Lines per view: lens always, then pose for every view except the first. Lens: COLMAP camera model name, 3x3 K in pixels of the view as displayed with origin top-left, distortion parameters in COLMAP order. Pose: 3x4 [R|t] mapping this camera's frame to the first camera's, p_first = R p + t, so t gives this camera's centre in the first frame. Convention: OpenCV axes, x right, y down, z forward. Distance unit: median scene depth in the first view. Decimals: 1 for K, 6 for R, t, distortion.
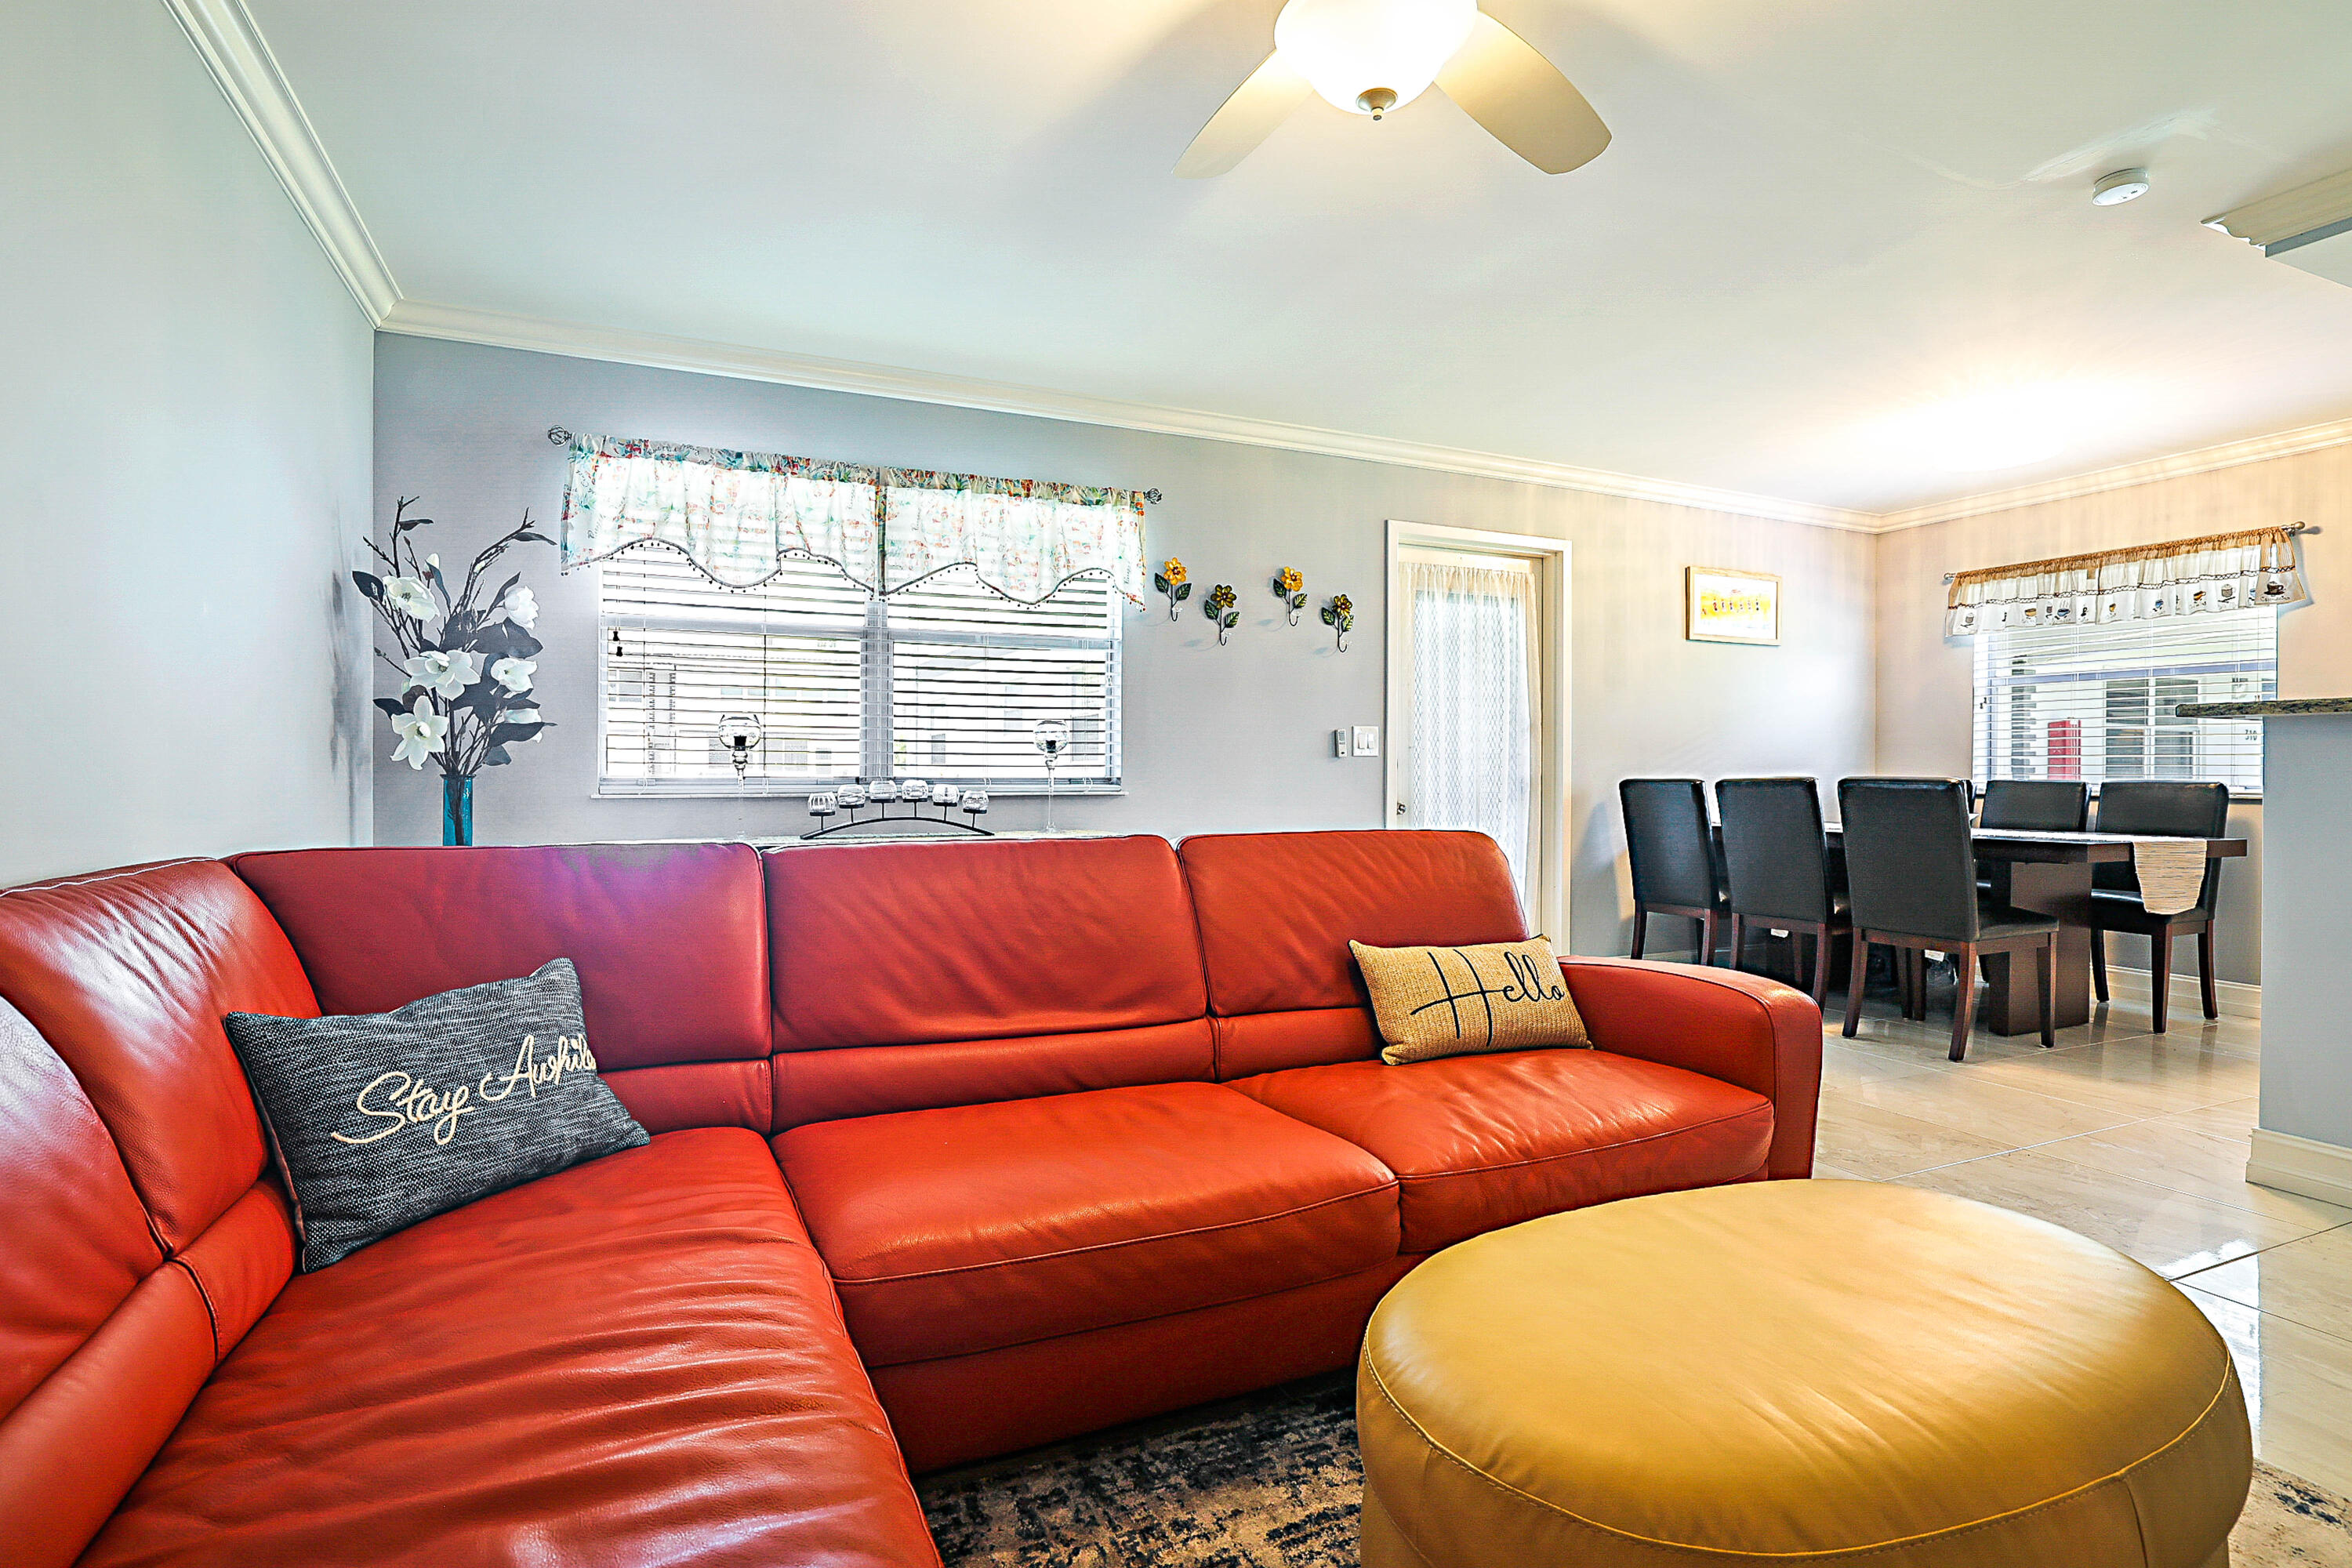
lens RADIAL K [[1150.1, 0, 1176.7], [0, 1150.1, 779.3], [0, 0, 1]] dist [-0.027544, 0.008550]
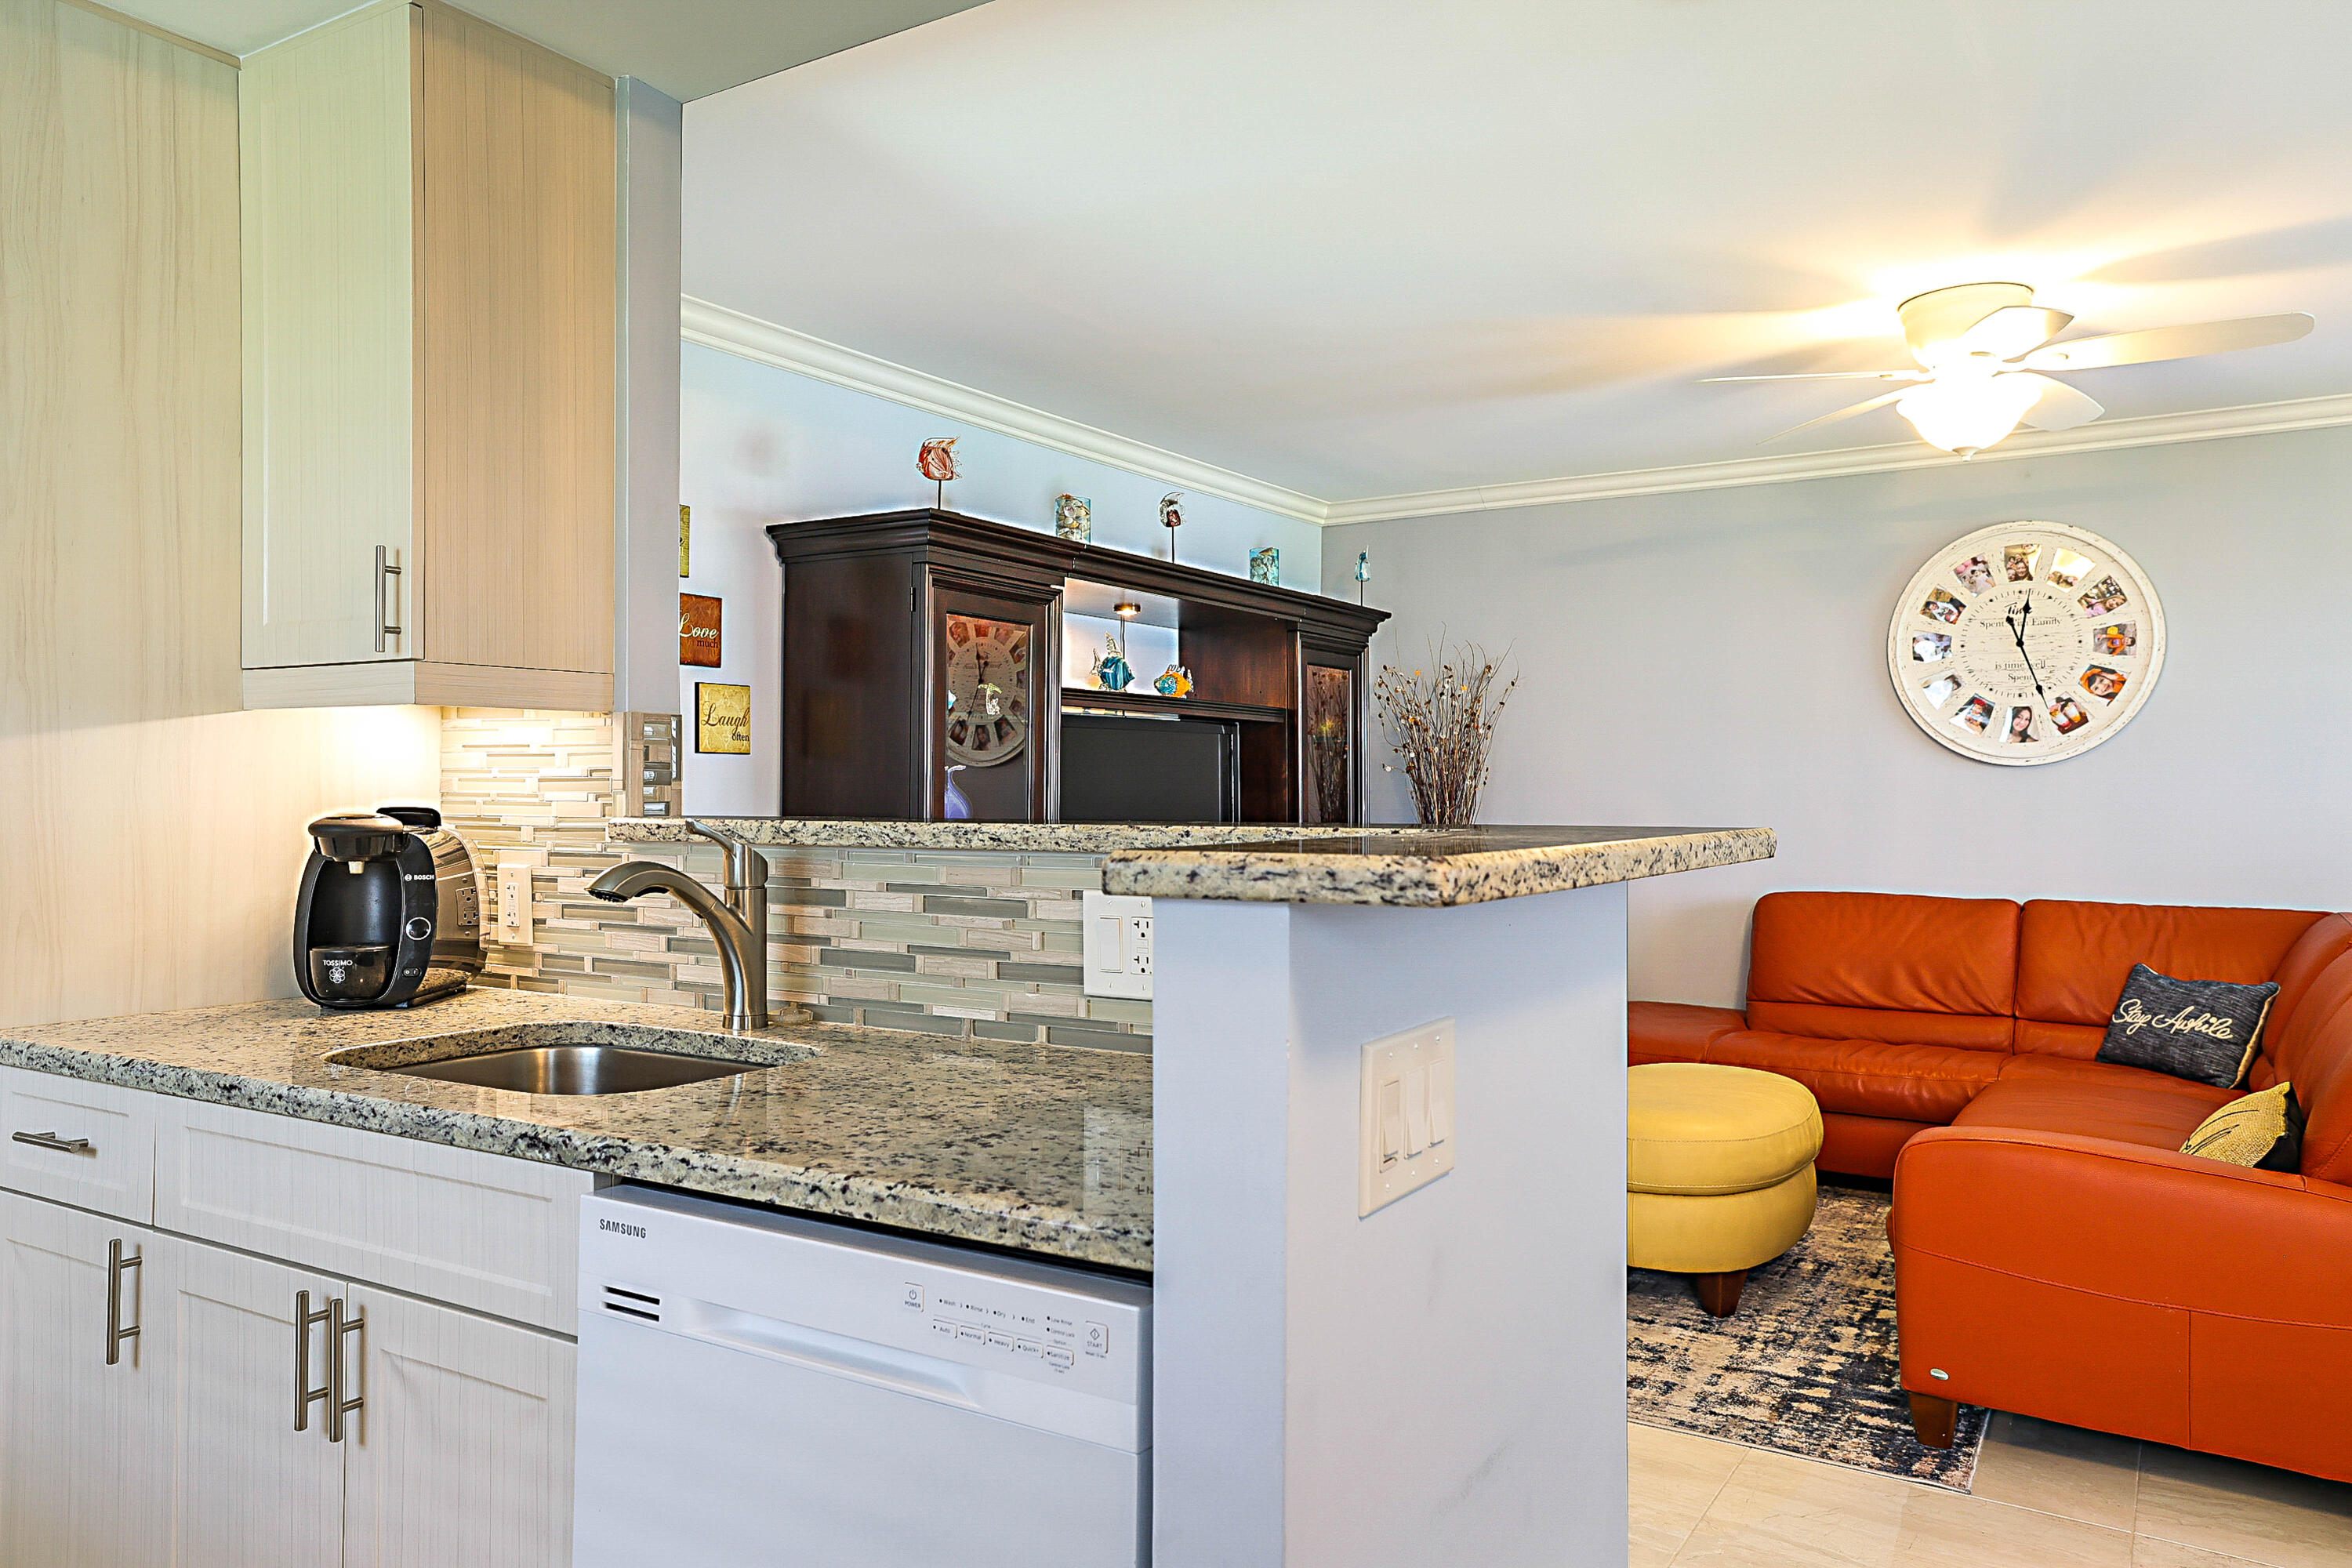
lens RADIAL K [[1638.7, 0, 1151.9], [0, 1638.7, 781.8], [0, 0, 1]] dist [0.013584, 0.024449]
pose [[-0.835438, -0.010191, -0.549491, 0.850618], [-0.012981, 0.999915, 0.001191, -0.046443], [0.549432, 0.008128, -0.835499, 0.828518]]
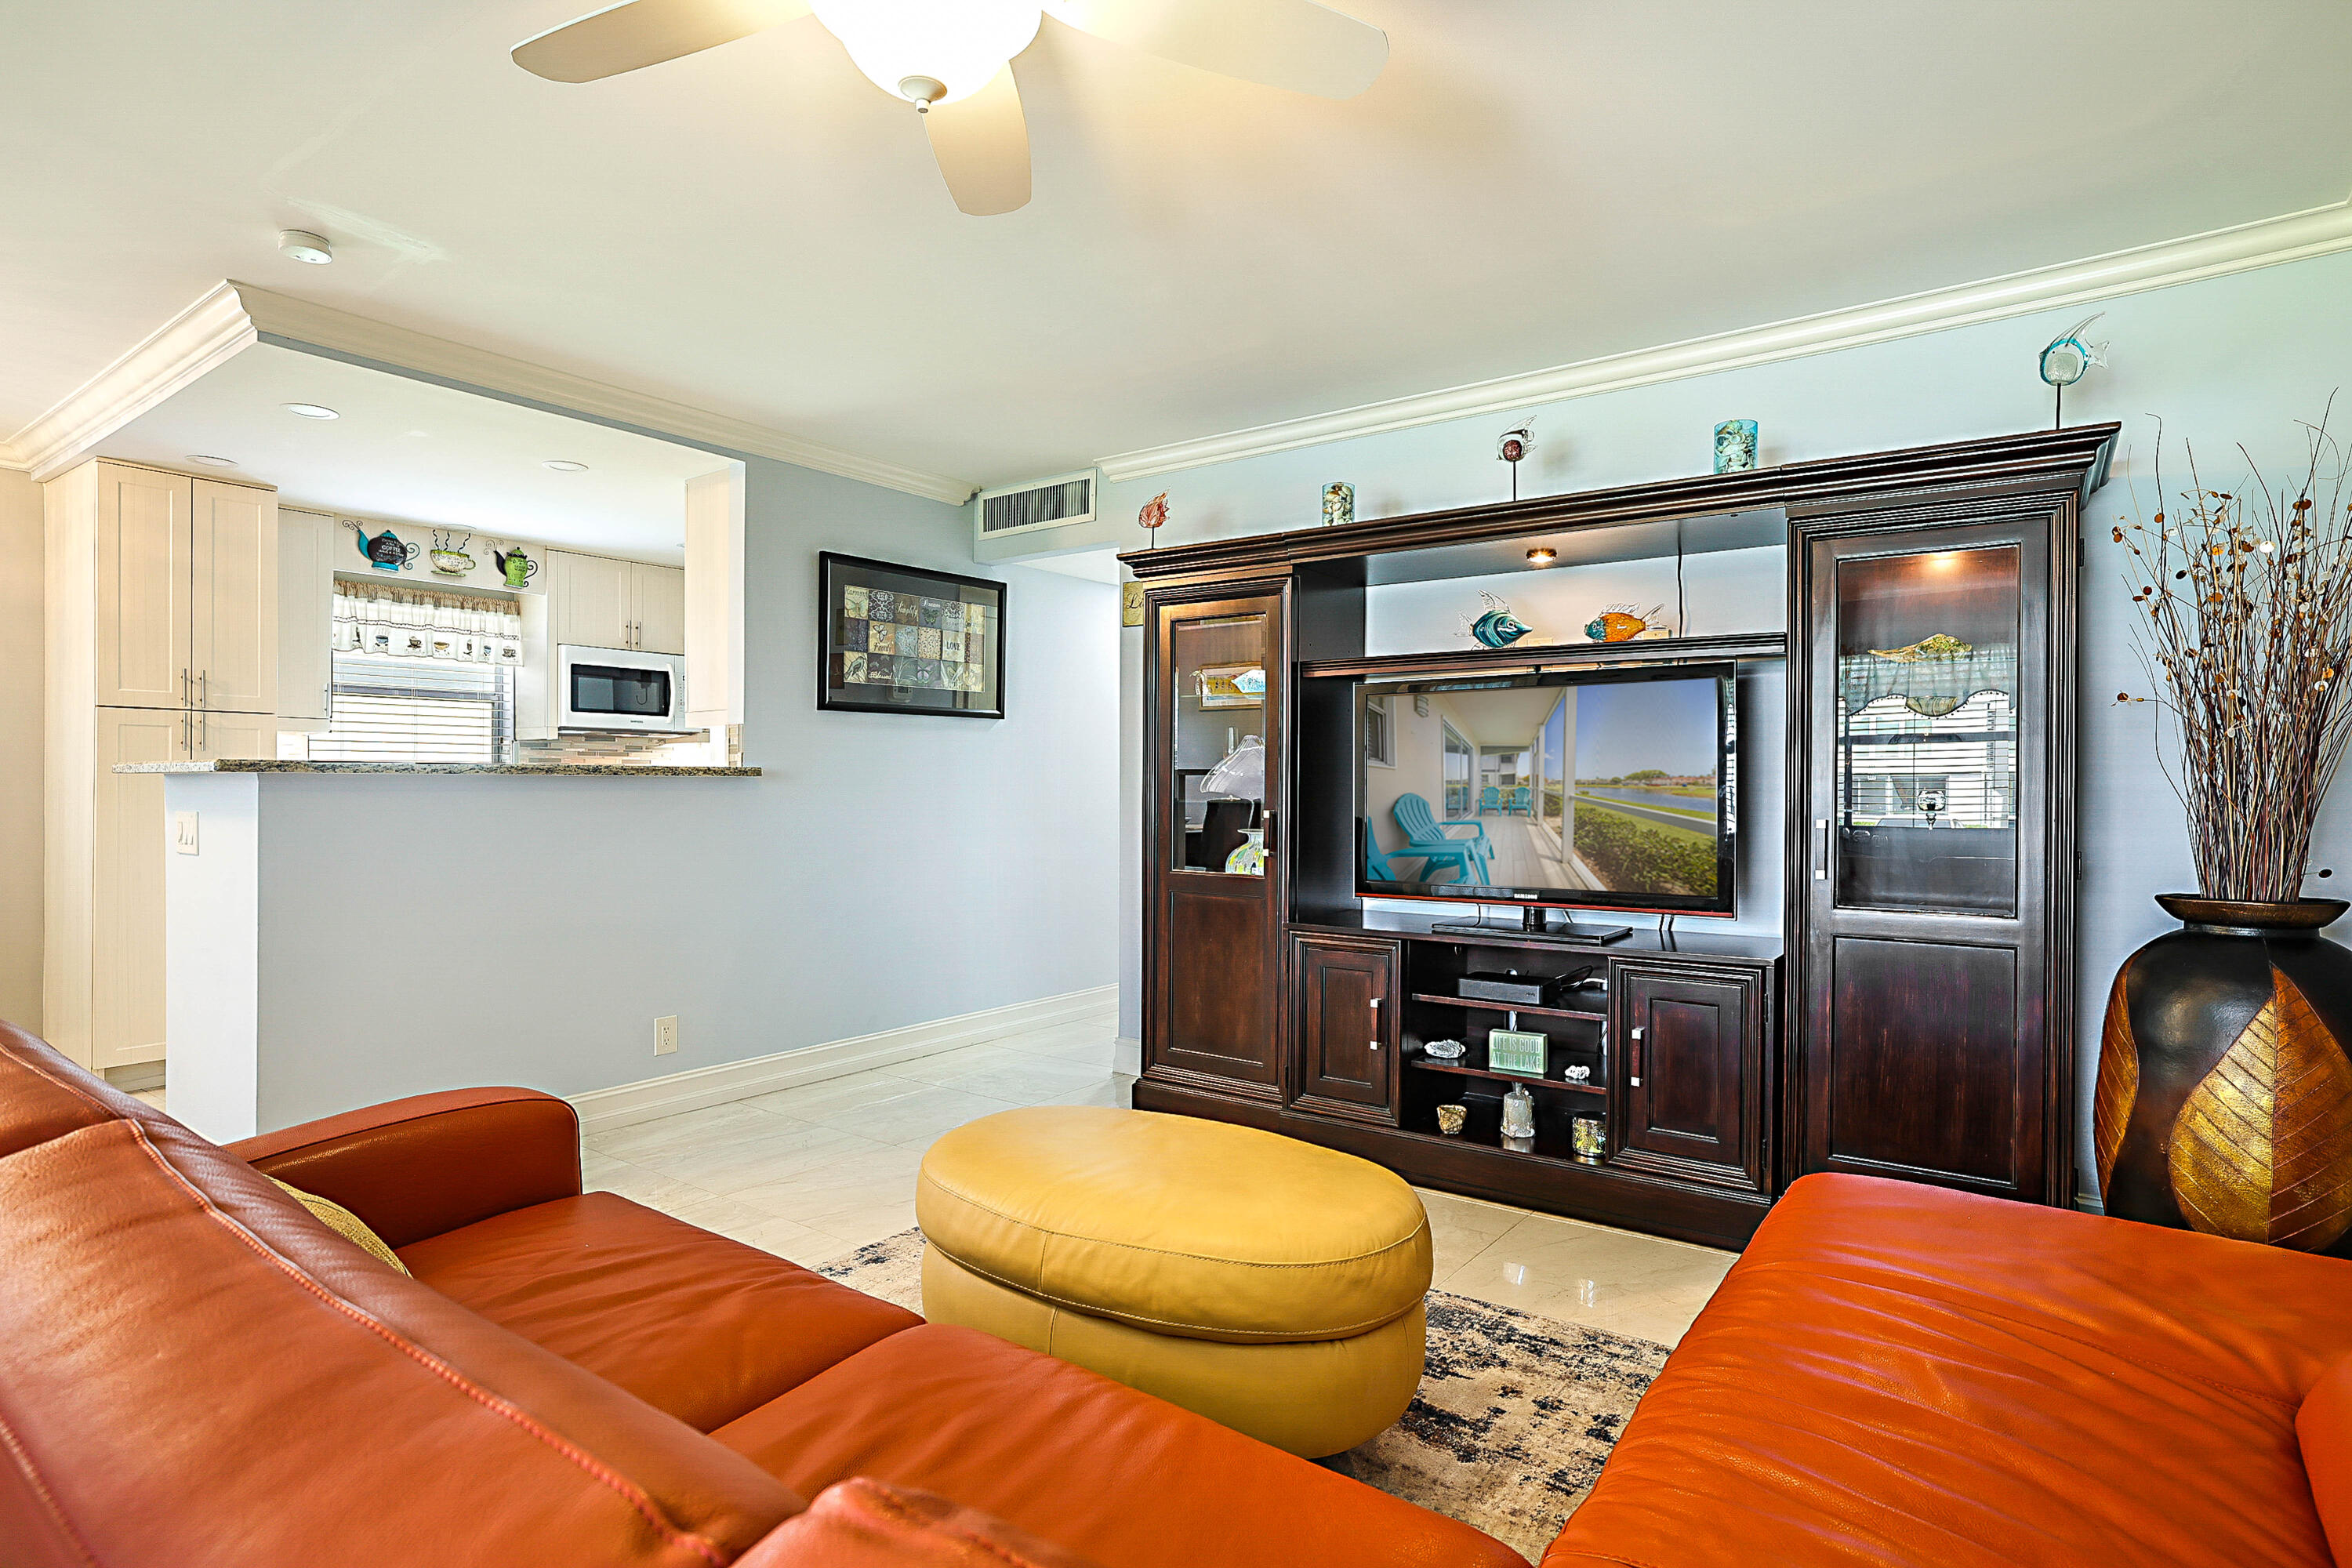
lens RADIAL K [[1196.1, 0, 1163.3], [0, 1196.1, 779.6], [0, 0, 1]] dist [-0.020343, 0.002903]
pose [[-0.489704, -0.004655, 0.871877, -0.255021], [0.004422, 0.999960, 0.007822, -0.029653], [-0.871878, 0.007686, -0.489663, 0.469109]]
